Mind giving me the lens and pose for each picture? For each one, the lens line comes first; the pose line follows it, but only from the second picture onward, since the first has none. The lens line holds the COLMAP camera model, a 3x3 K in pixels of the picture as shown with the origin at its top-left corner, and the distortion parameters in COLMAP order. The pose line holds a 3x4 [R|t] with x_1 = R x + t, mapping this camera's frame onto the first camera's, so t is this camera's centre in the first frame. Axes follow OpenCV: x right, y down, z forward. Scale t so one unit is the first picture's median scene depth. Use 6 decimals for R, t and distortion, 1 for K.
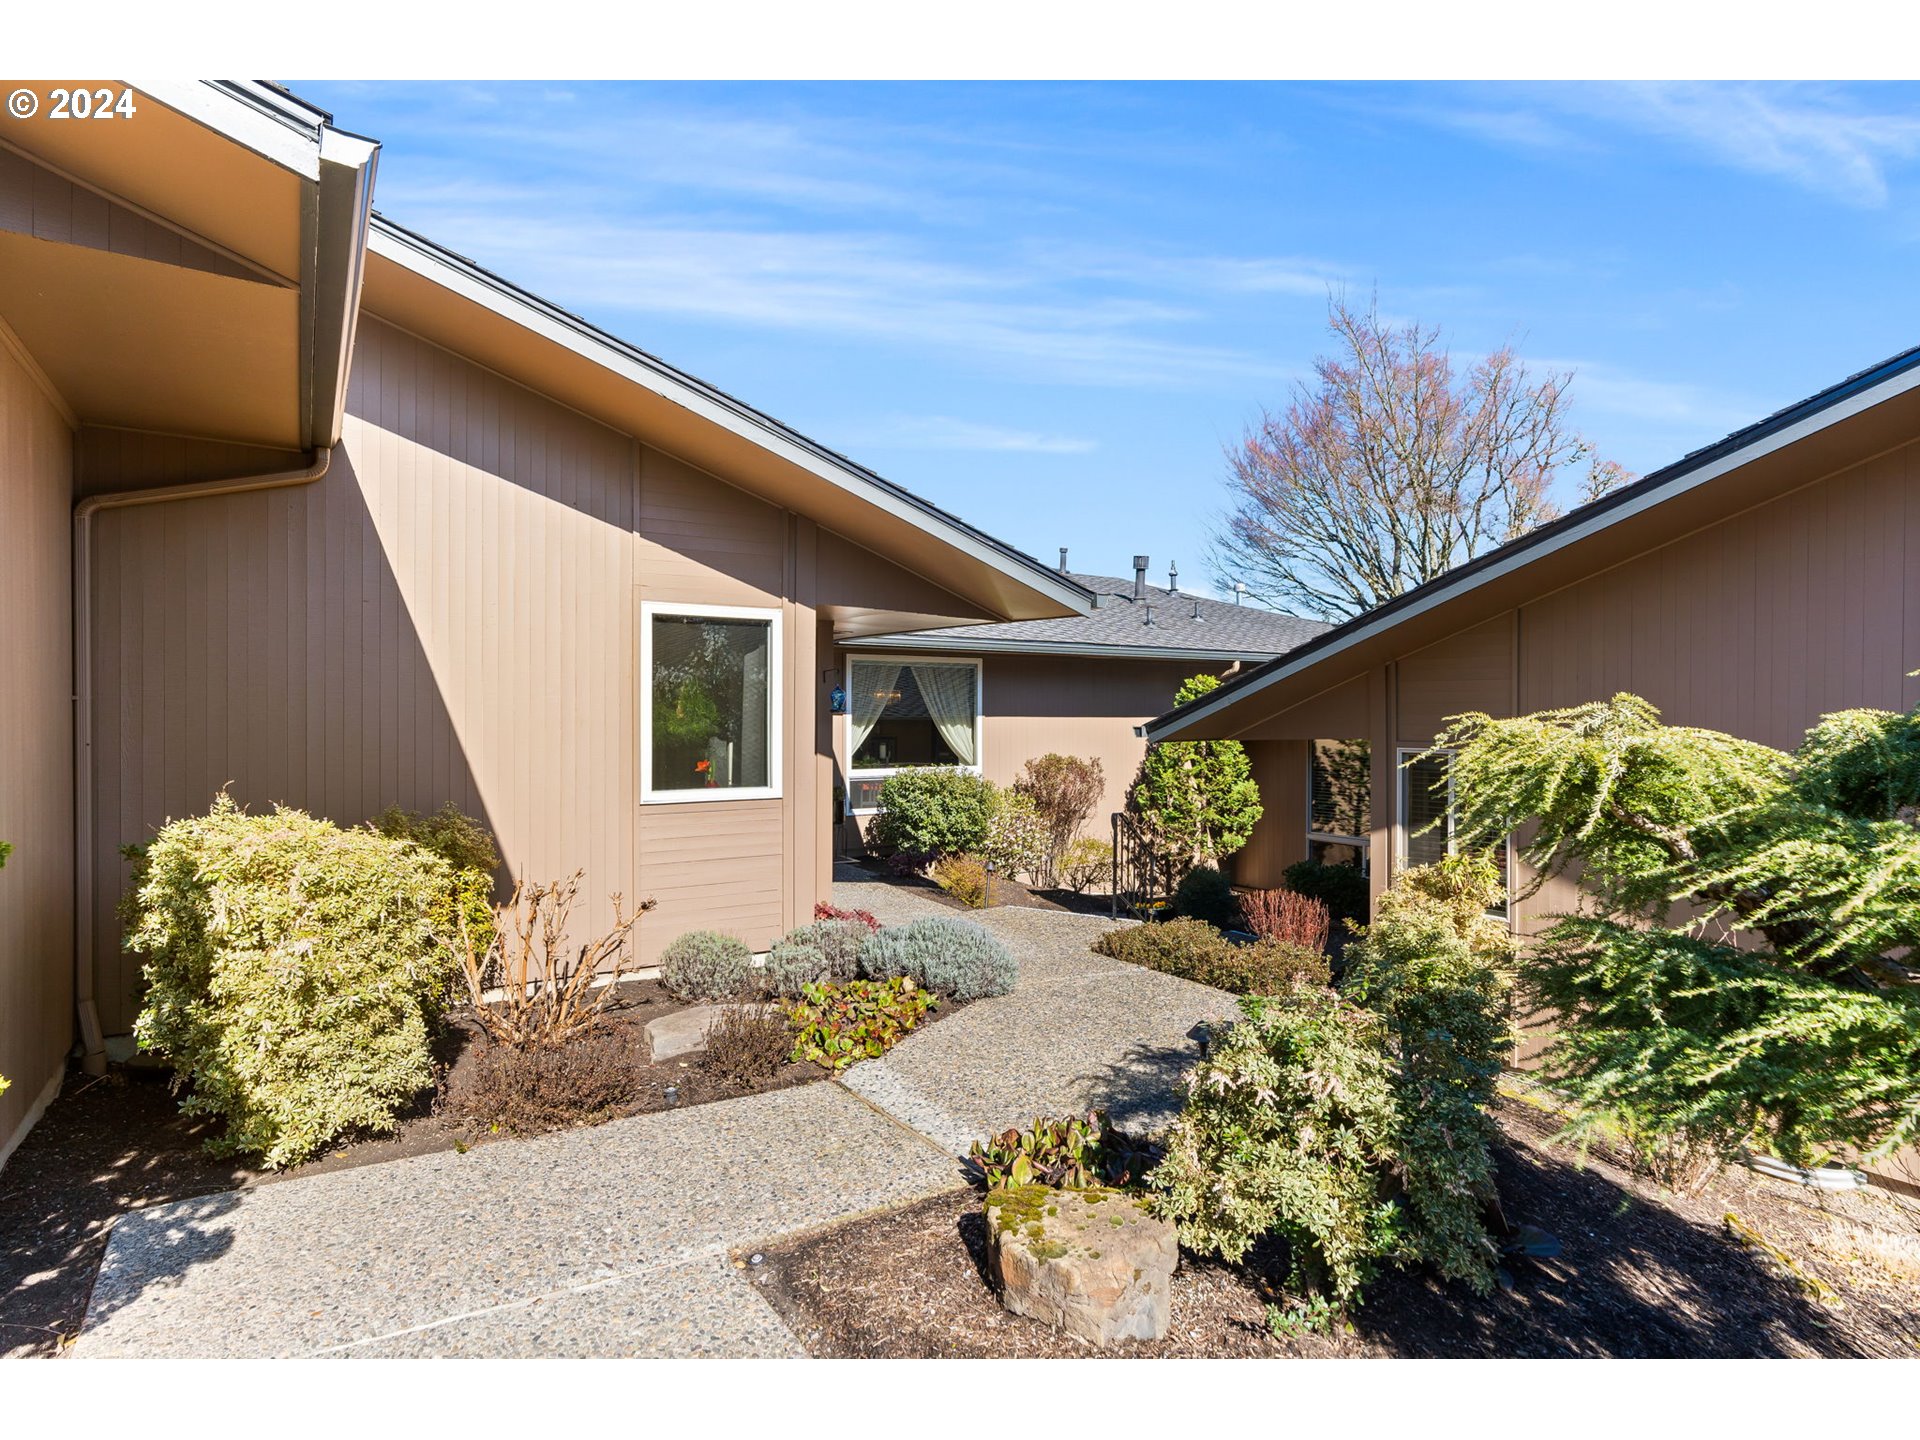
lens RADIAL K [[1109.3, 0, 960.0], [0, 1109.3, 720.0], [0, 0, 1]] dist [0.000319, 0.000008]
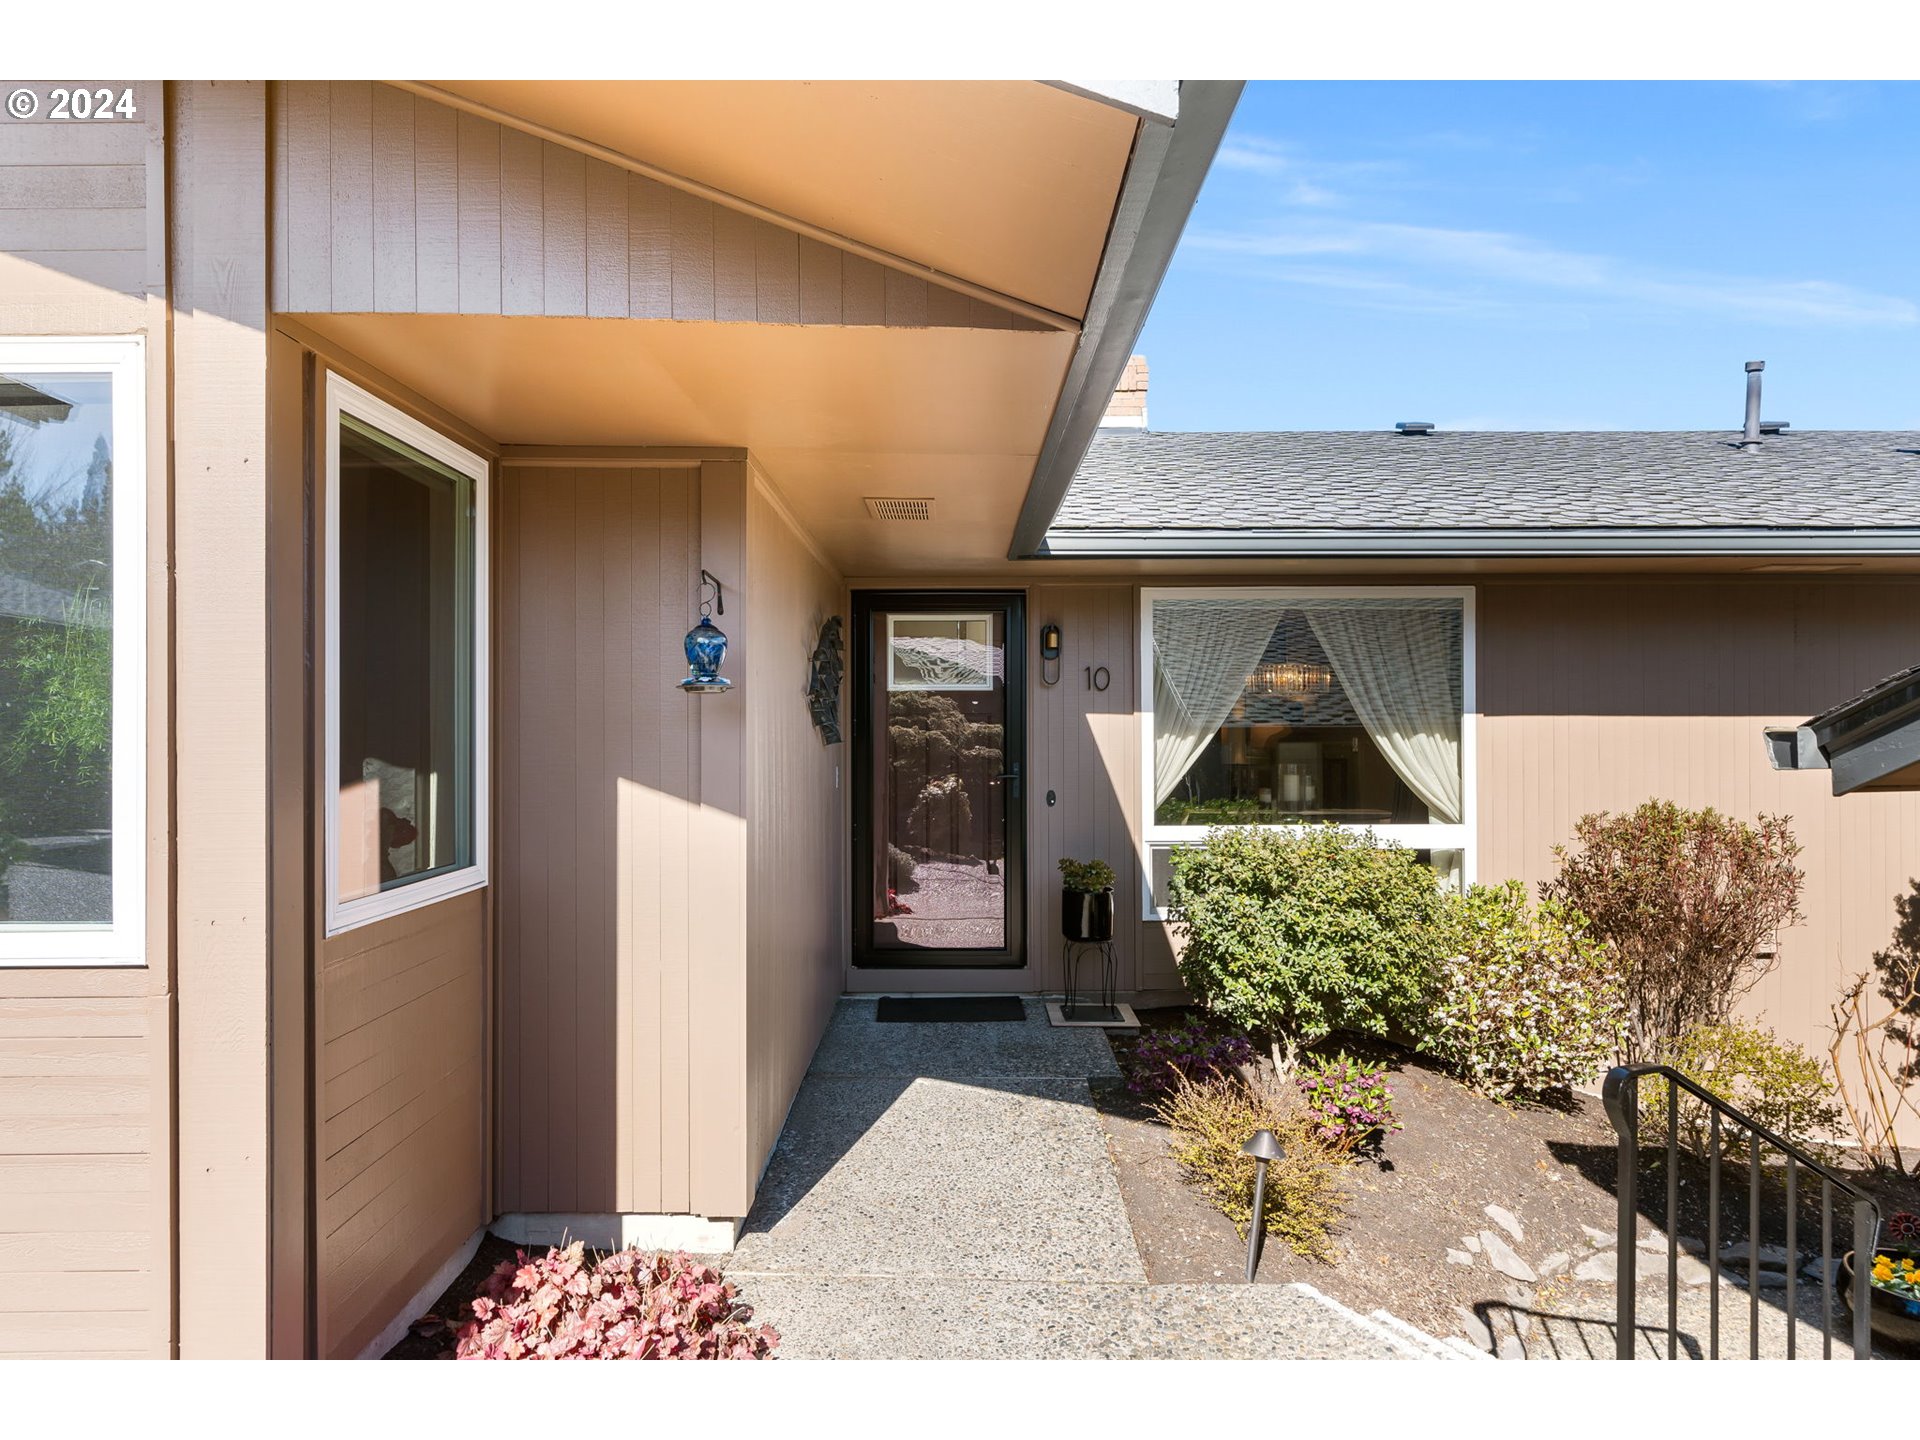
lens RADIAL K [[1190.0, 0, 955.0], [0, 1190.0, 732.3], [0, 0, 1]] dist [-0.002384, -0.000473]
pose [[0.831969, -0.005752, -0.554792, 0.129199], [0.003696, 0.999982, -0.004824, 0.006221], [0.554809, 0.001963, 0.831975, 0.557984]]
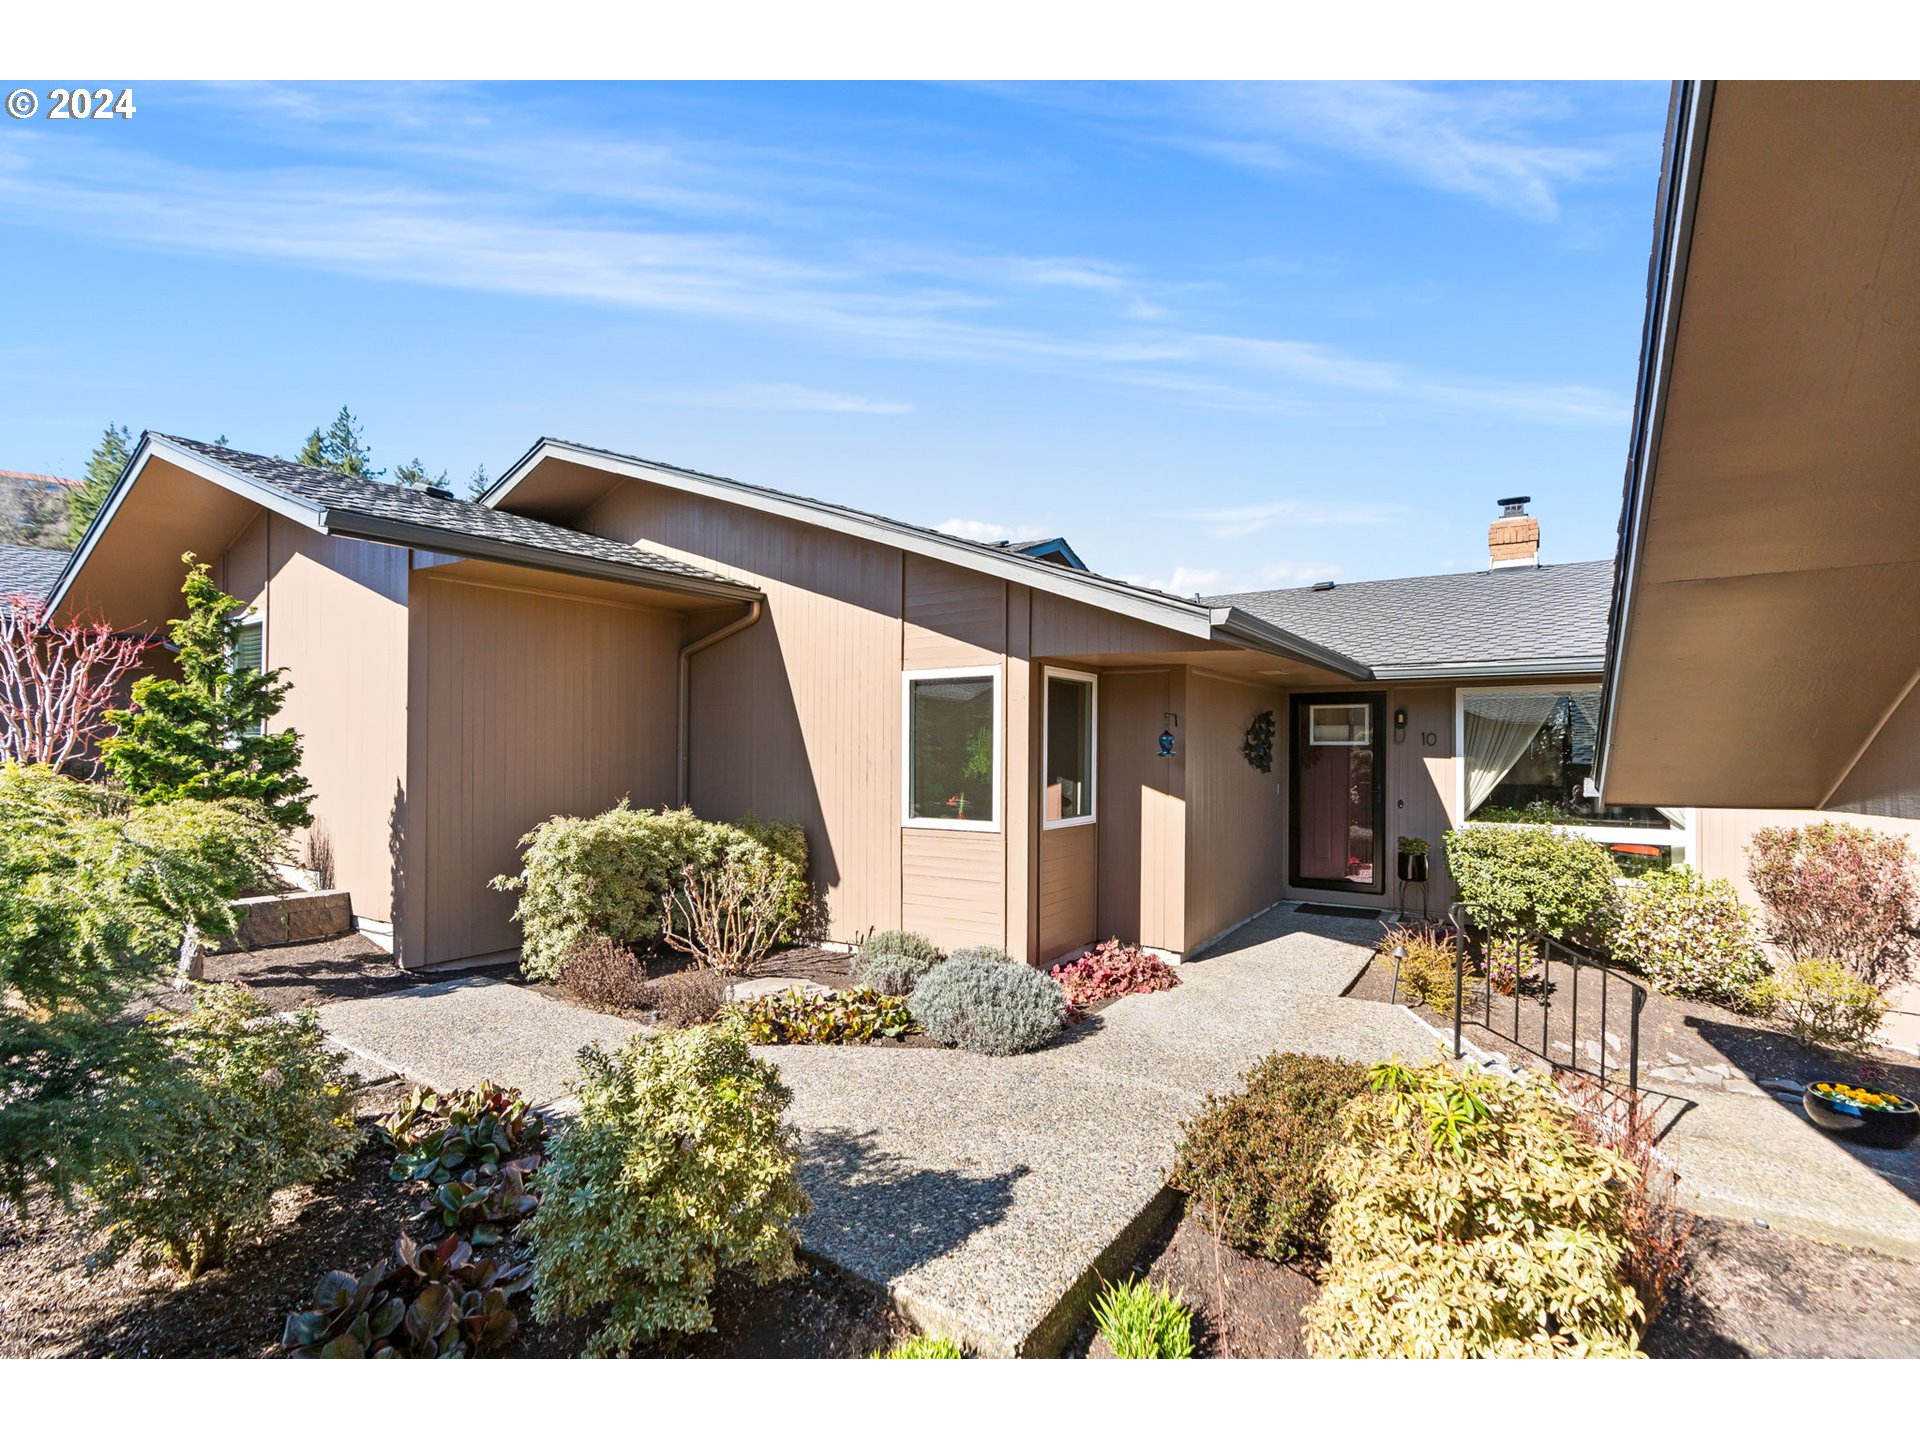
lens RADIAL K [[914.5, 0, 959.1], [0, 914.5, 758.5], [0, 0, 1]] dist [-0.000449, -0.000024]
pose [[0.367659, 0.004758, -0.929949, 0.448337], [-0.005347, 0.999981, 0.003002, -0.004924], [0.929945, 0.003869, 0.367677, 0.404372]]
